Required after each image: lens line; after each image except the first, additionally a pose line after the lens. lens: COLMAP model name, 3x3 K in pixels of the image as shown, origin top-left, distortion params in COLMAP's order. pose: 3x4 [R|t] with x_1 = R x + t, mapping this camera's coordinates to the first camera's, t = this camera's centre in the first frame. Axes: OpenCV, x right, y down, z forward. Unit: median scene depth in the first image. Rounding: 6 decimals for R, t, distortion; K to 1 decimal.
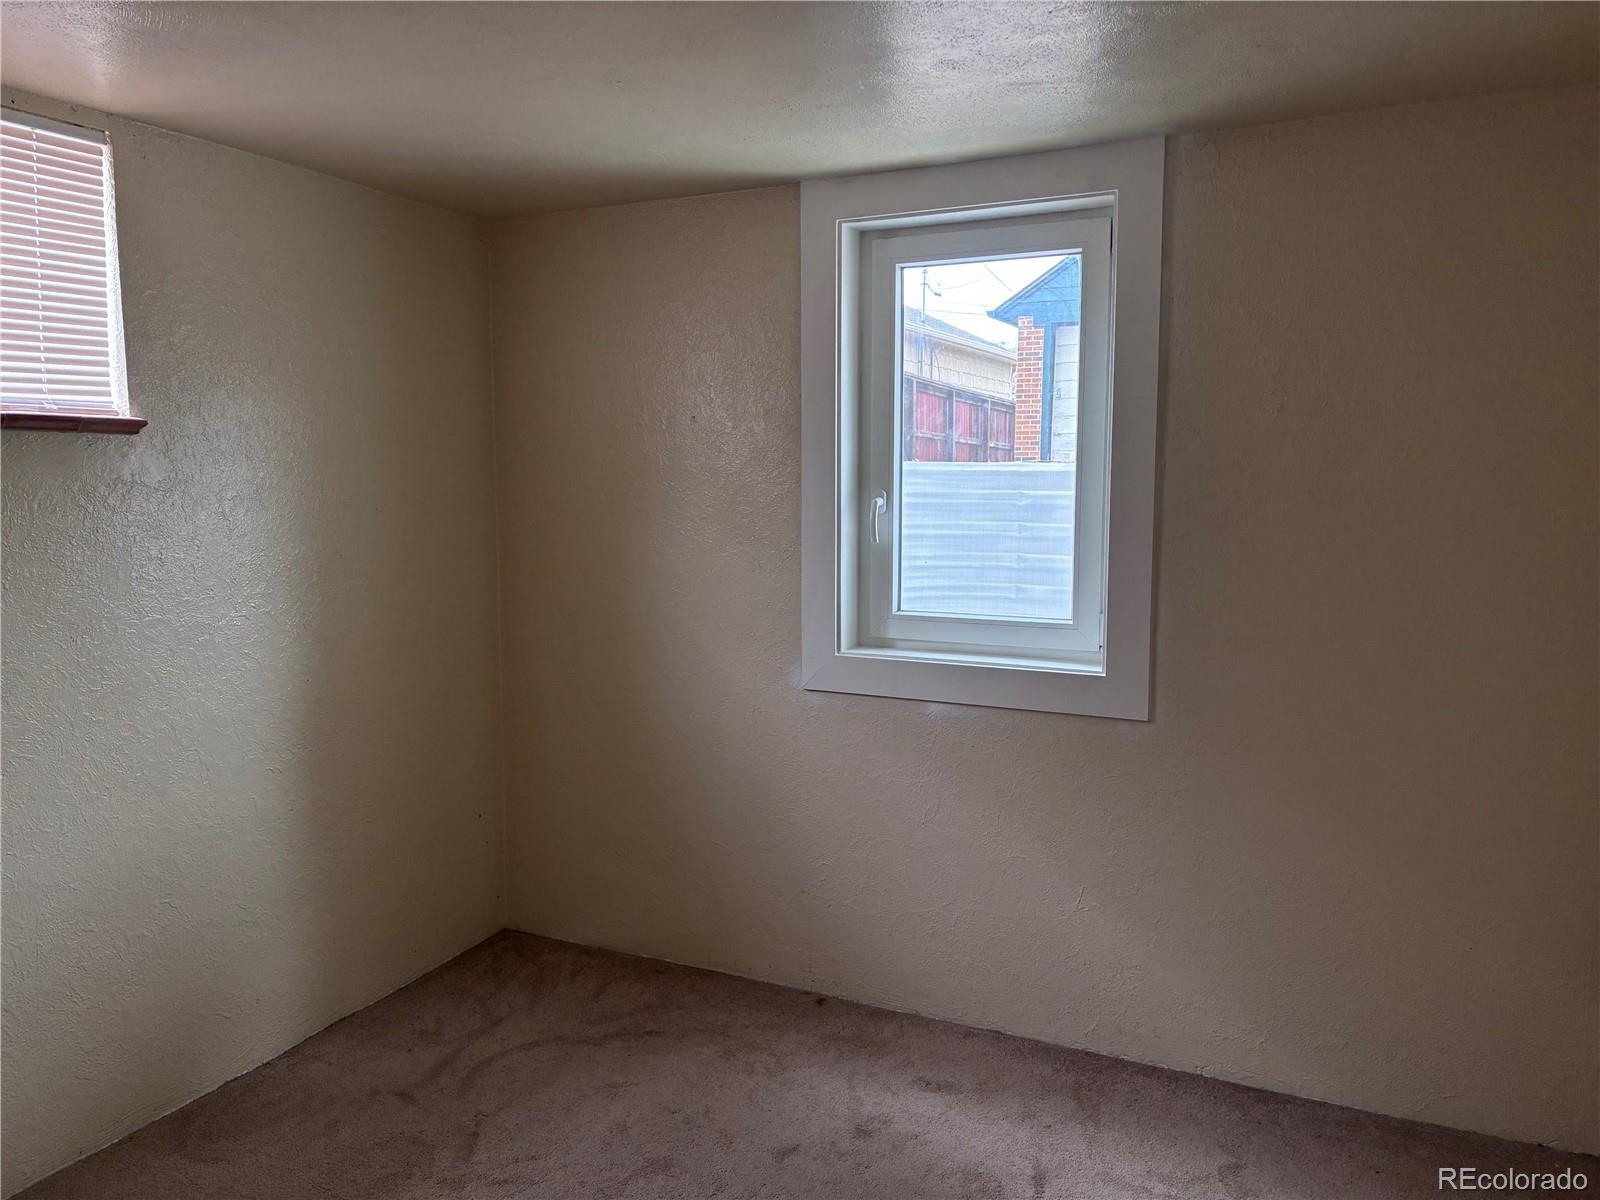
lens RADIAL K [[1195.3, 0, 803.8], [0, 1195.3, 602.7], [0, 0, 1]] dist [0.001483, -0.054775]
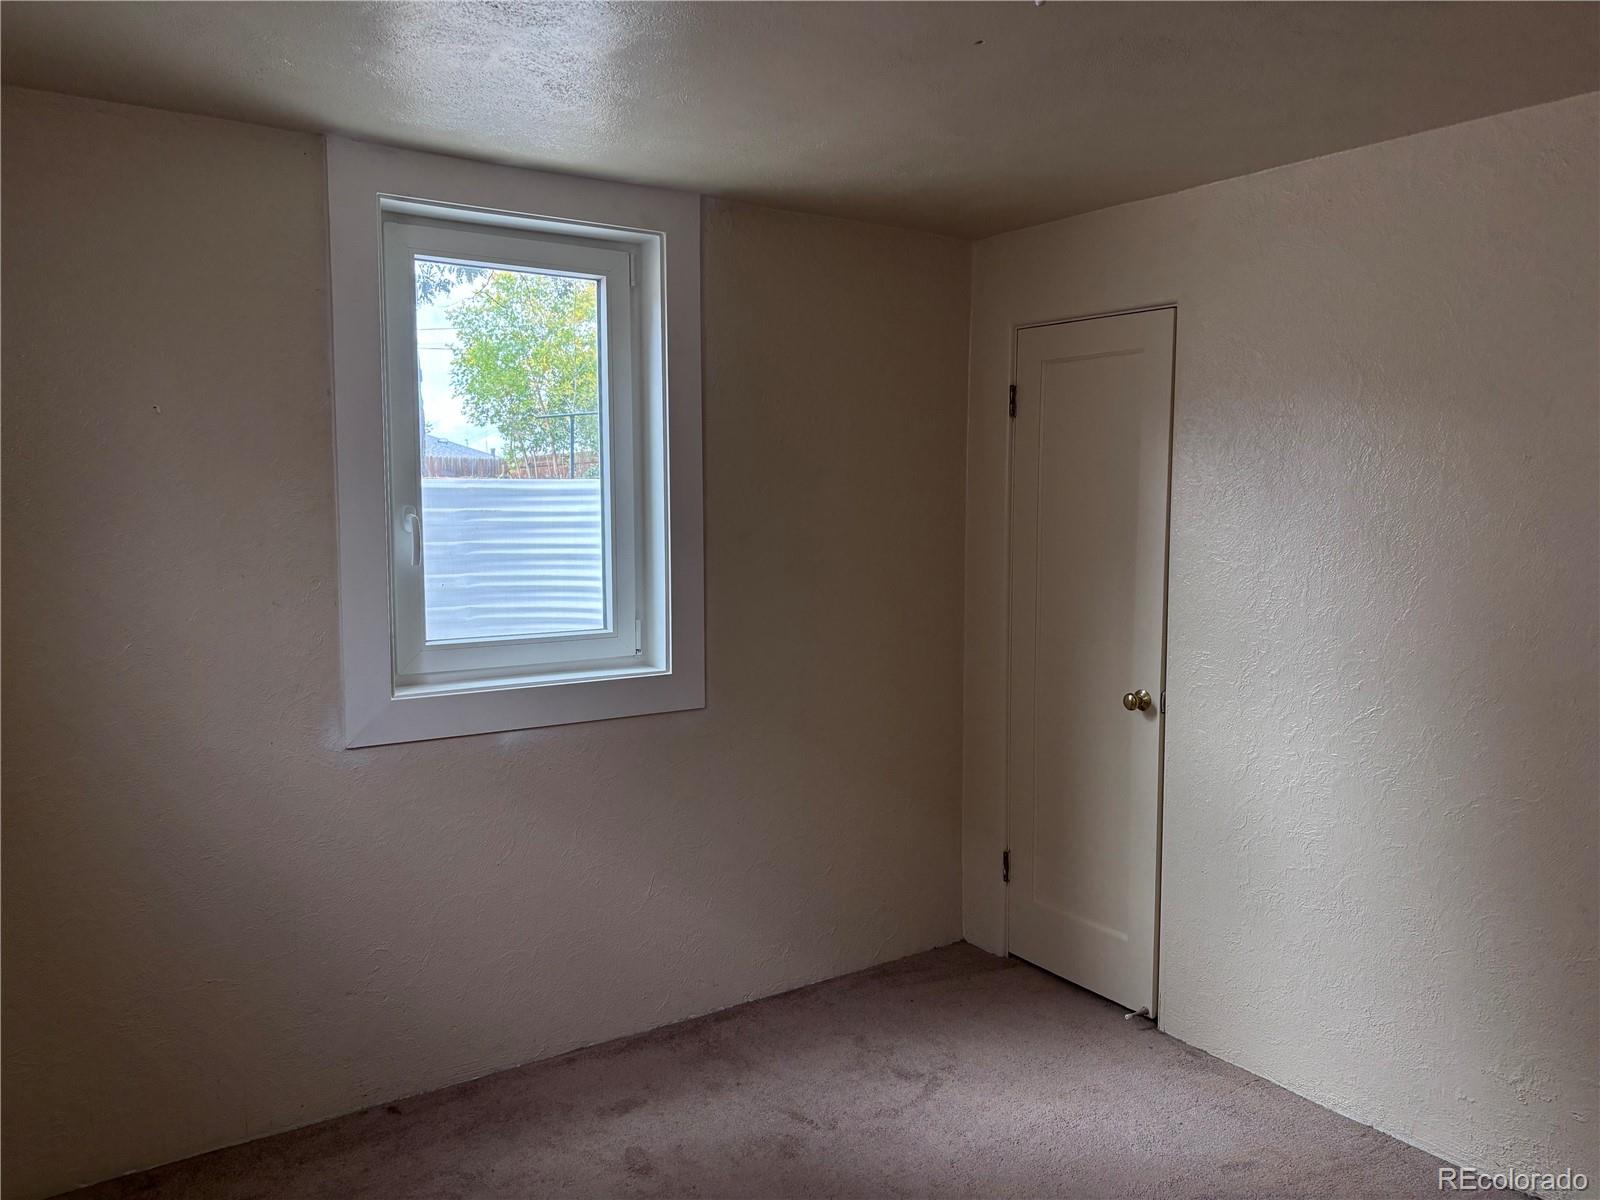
lens RADIAL K [[1195.3, 0, 802.7], [0, 1195.3, 600.2], [0, 0, 1]] dist [0.001483, -0.054775]
pose [[0.472829, -0.077249, 0.877761, -0.600133], [0.092811, 0.994975, 0.037570, -0.033399], [-0.876253, 0.063702, 0.477623, 0.340837]]
